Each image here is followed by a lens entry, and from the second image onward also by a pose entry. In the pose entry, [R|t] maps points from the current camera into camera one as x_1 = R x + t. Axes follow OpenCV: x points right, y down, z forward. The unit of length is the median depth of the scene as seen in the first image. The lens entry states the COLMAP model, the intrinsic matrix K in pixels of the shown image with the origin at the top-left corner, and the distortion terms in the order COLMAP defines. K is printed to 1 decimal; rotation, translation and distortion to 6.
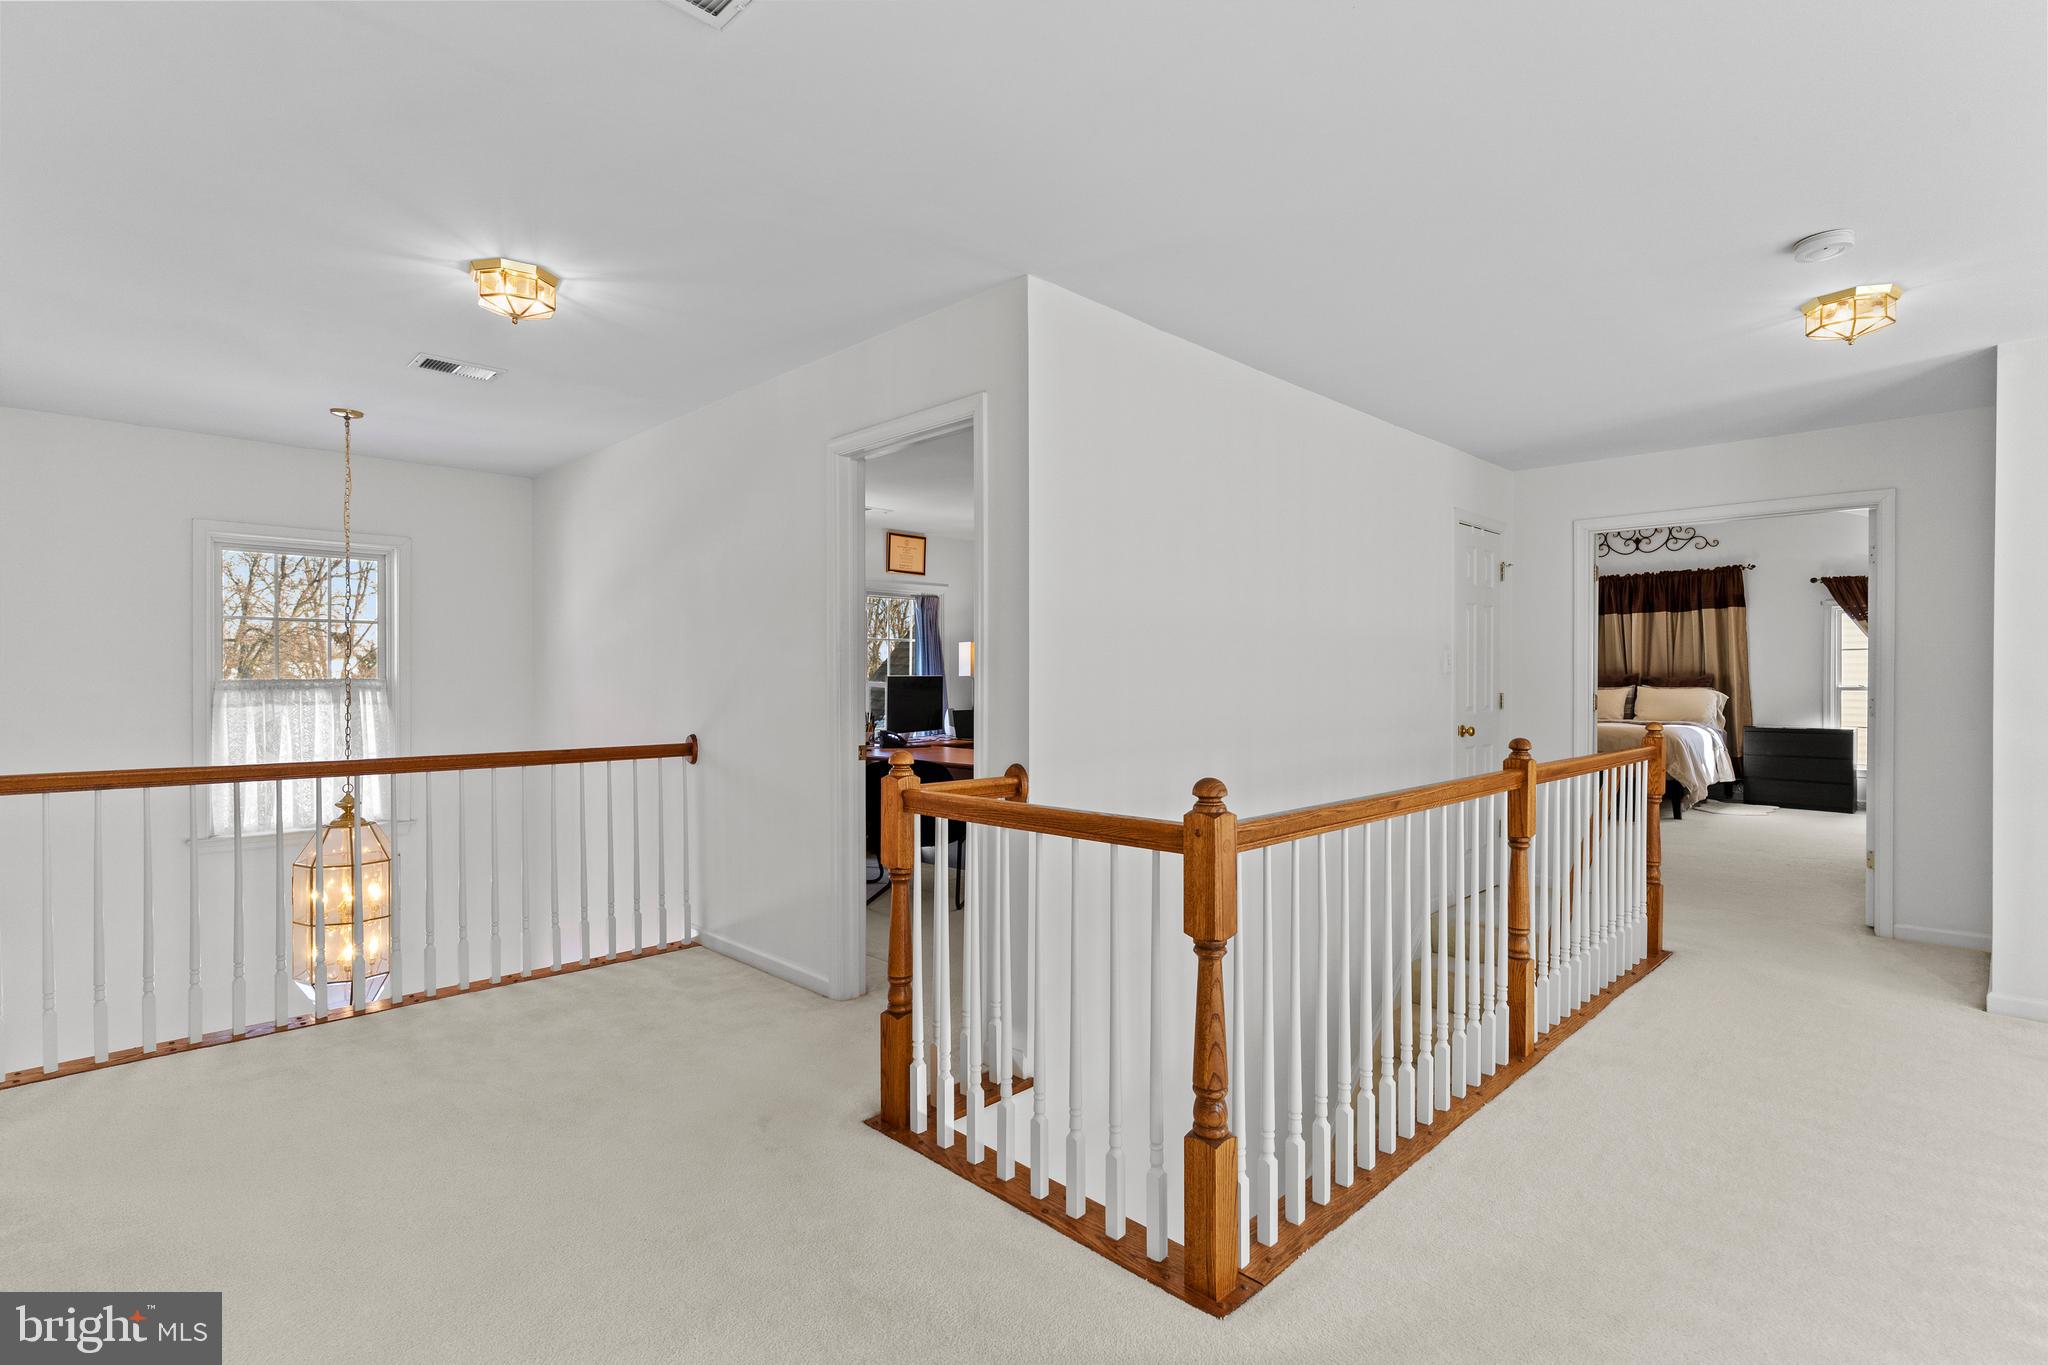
lens RADIAL K [[989.9, 0, 1021.3], [0, 989.9, 684.5], [0, 0, 1]] dist [0.016500, -0.000159]
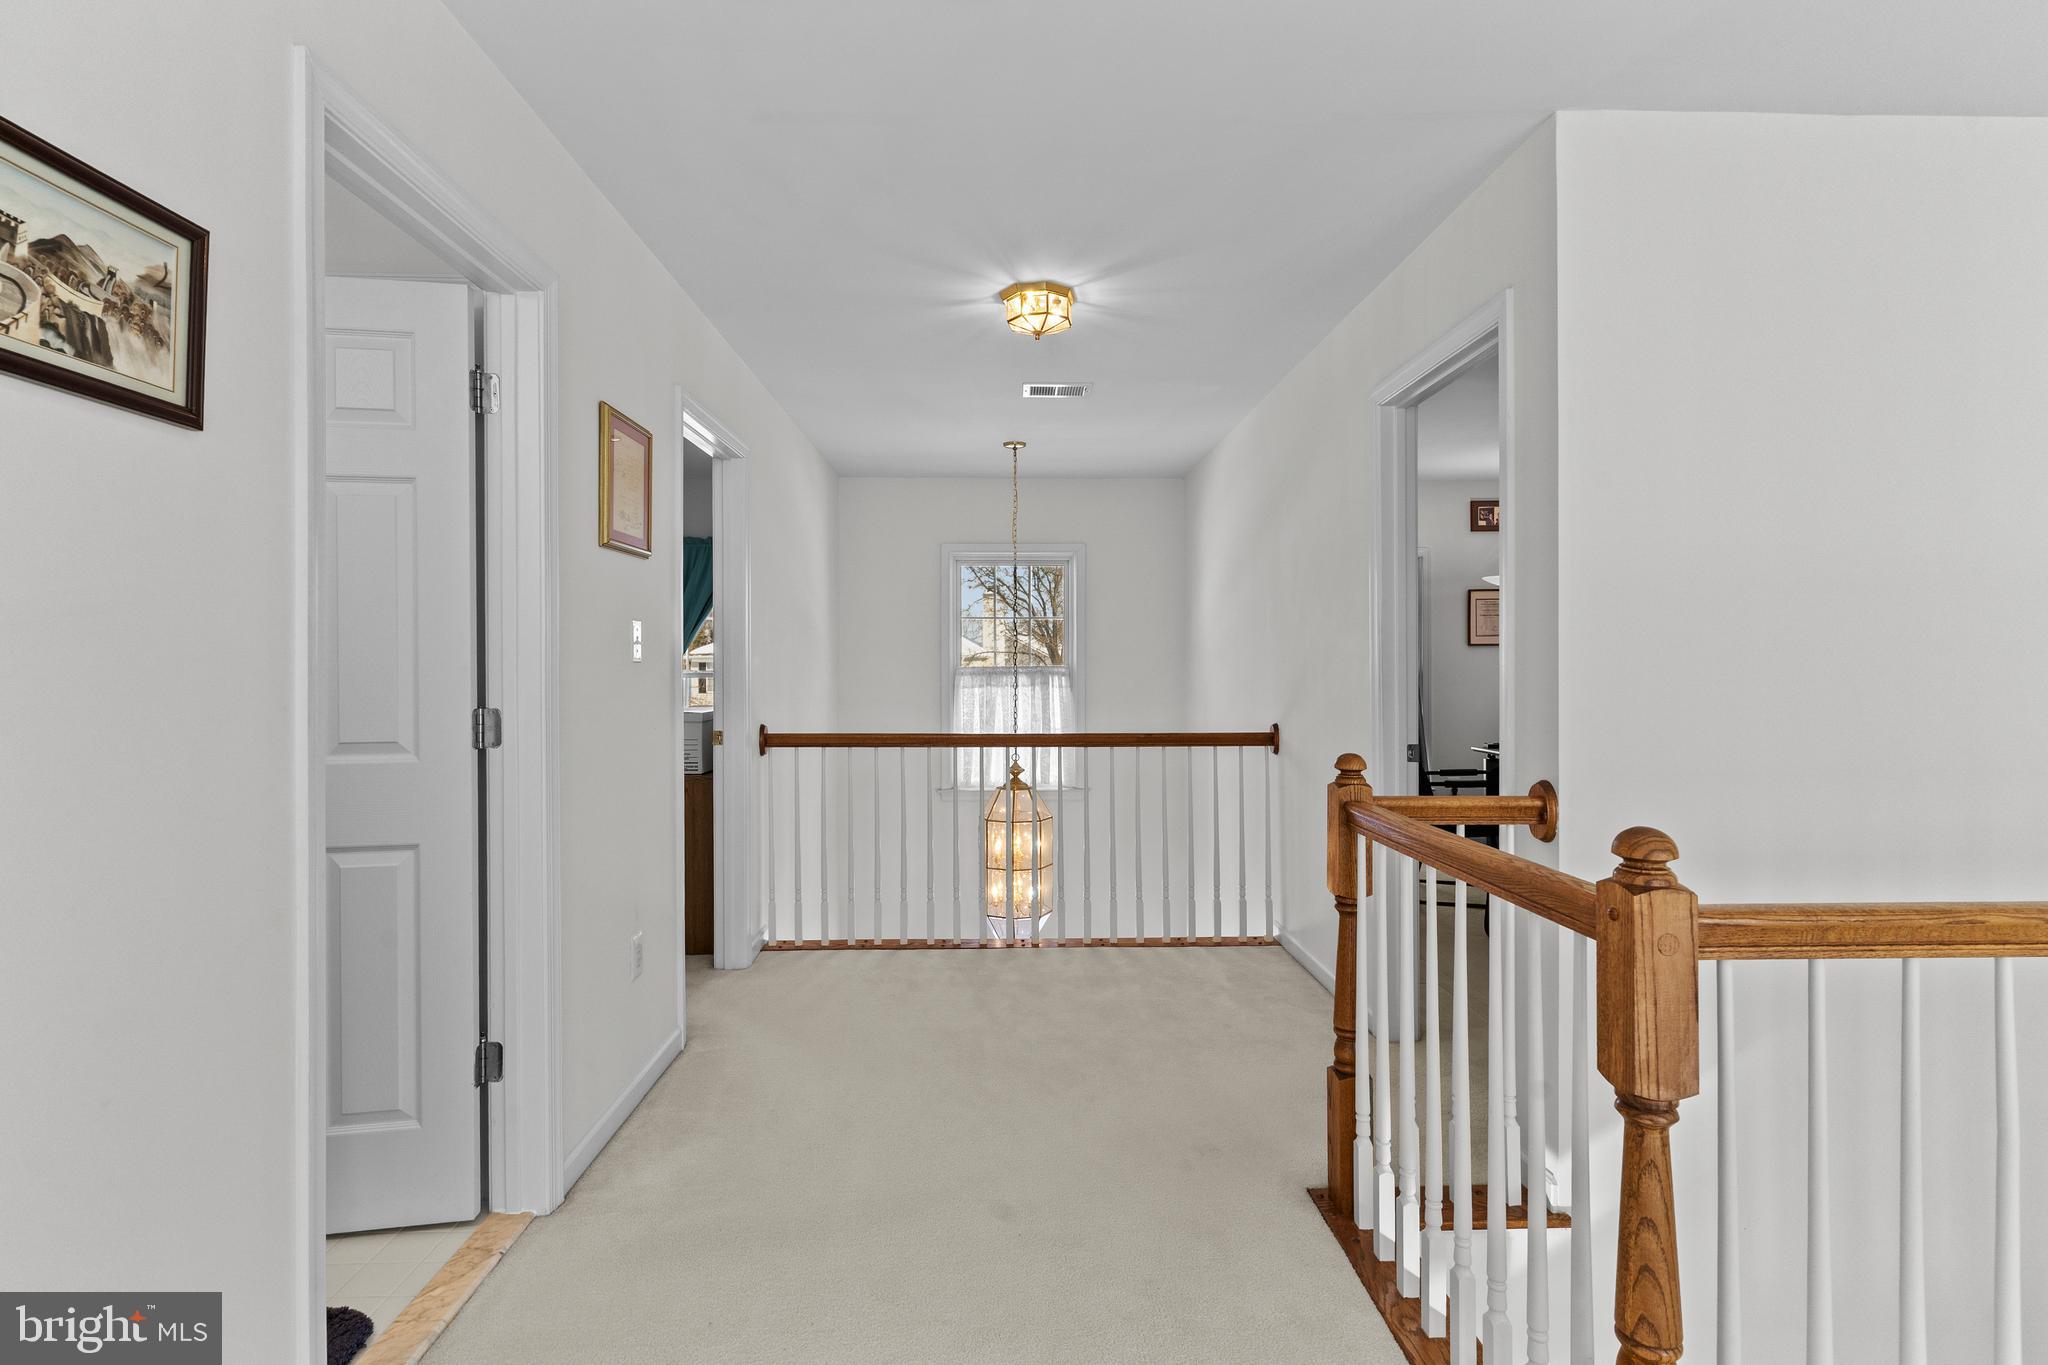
lens RADIAL K [[996.4, 0, 1023.8], [0, 996.4, 668.0], [0, 0, 1]] dist [0.016899, -0.000284]
pose [[0.732450, 0.000544, -0.680820, 0.168510], [-0.002713, 0.999994, -0.002120, -0.000879], [0.680815, 0.003400, 0.732448, 0.145201]]
